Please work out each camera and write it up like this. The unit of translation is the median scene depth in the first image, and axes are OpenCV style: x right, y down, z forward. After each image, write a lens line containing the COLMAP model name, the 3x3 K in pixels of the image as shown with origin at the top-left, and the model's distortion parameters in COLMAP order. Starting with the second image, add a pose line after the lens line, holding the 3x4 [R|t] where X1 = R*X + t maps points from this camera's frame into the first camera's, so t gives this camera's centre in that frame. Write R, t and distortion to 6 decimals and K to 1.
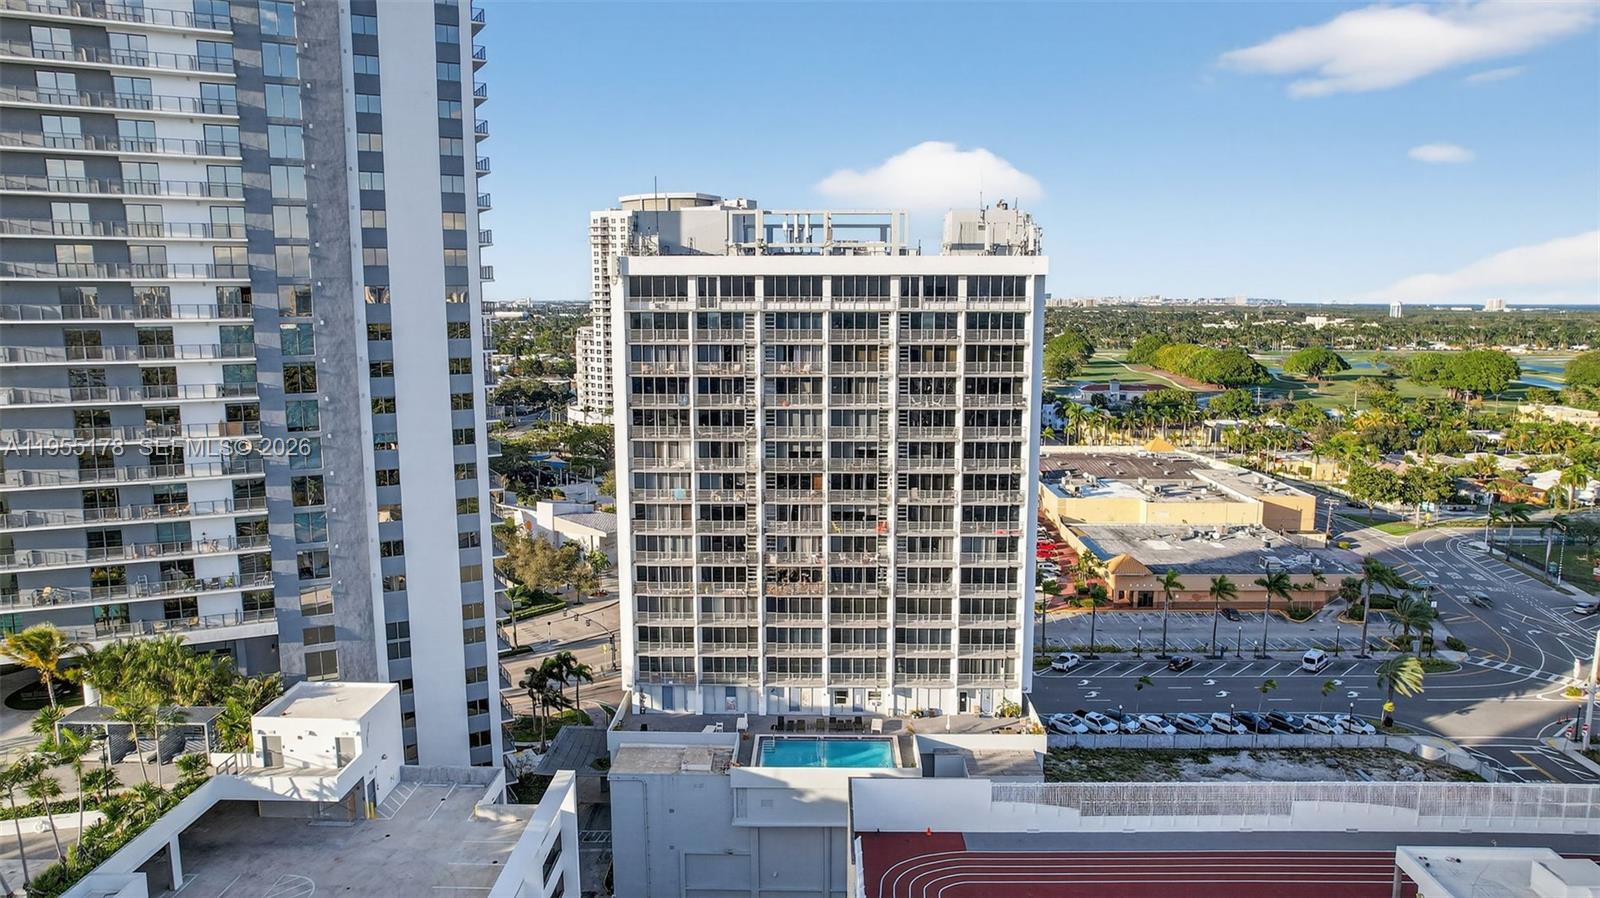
lens RADIAL K [[1032.1, 0, 778.2], [0, 1032.1, 444.3], [0, 0, 1]] dist [-0.071038, 0.068598]
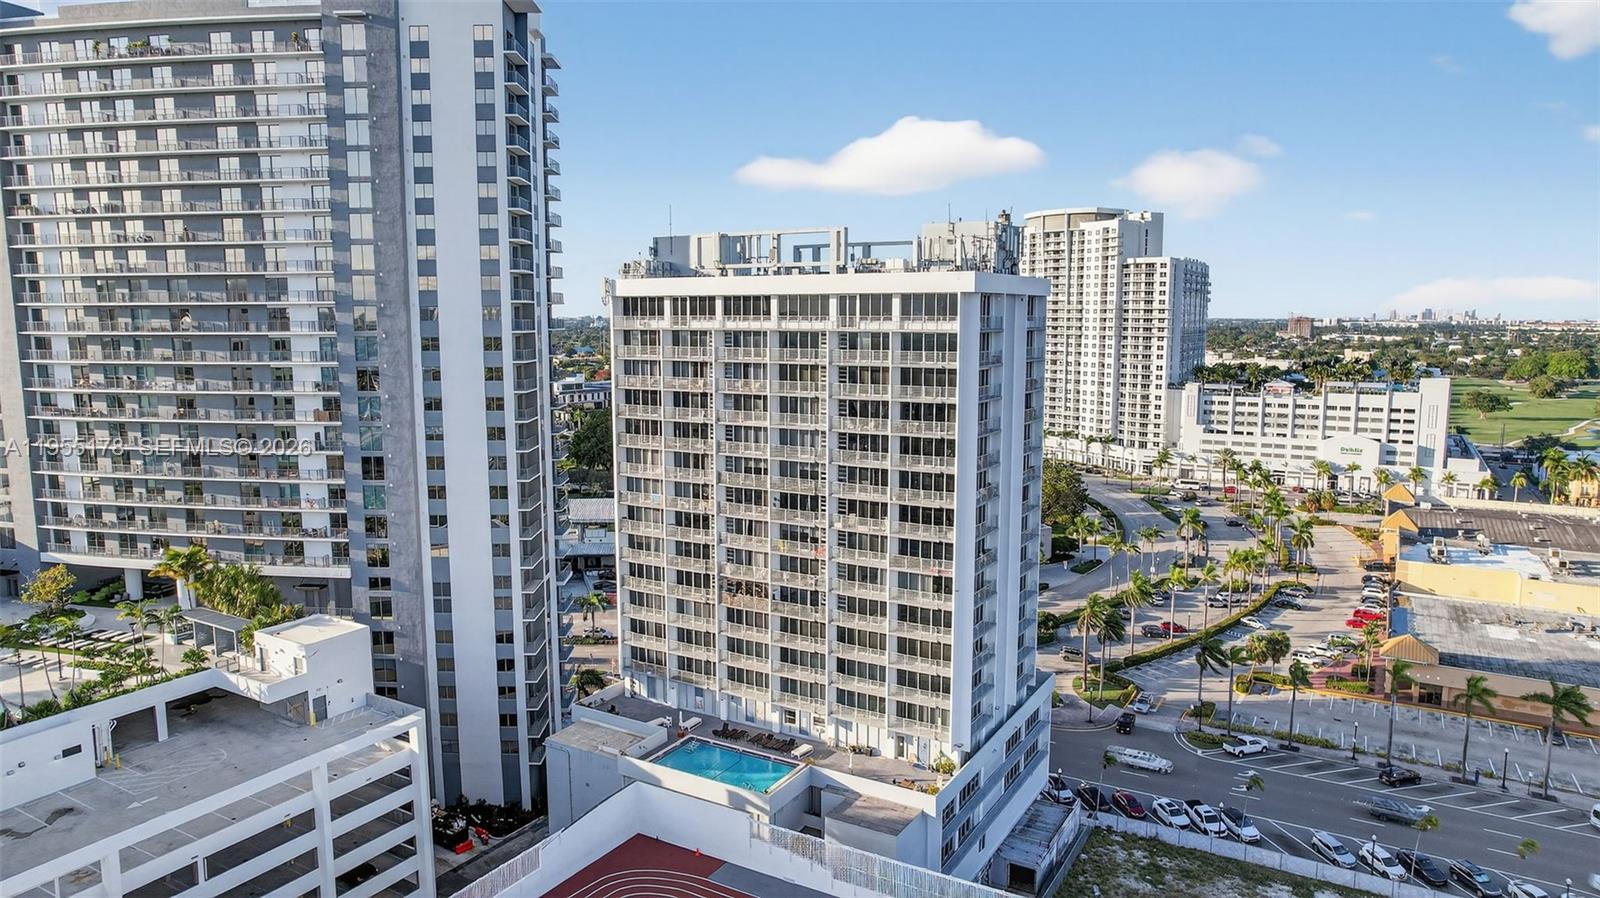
lens RADIAL K [[1024.6, 0, 800.0], [0, 1024.6, 449.0], [0, 0, 1]] dist [-0.082427, 0.077244]
pose [[0.875758, 0.064520, -0.478420, 0.549614], [-0.069350, 0.997564, 0.007585, -0.022331], [0.477744, 0.026535, 0.878098, 0.135929]]
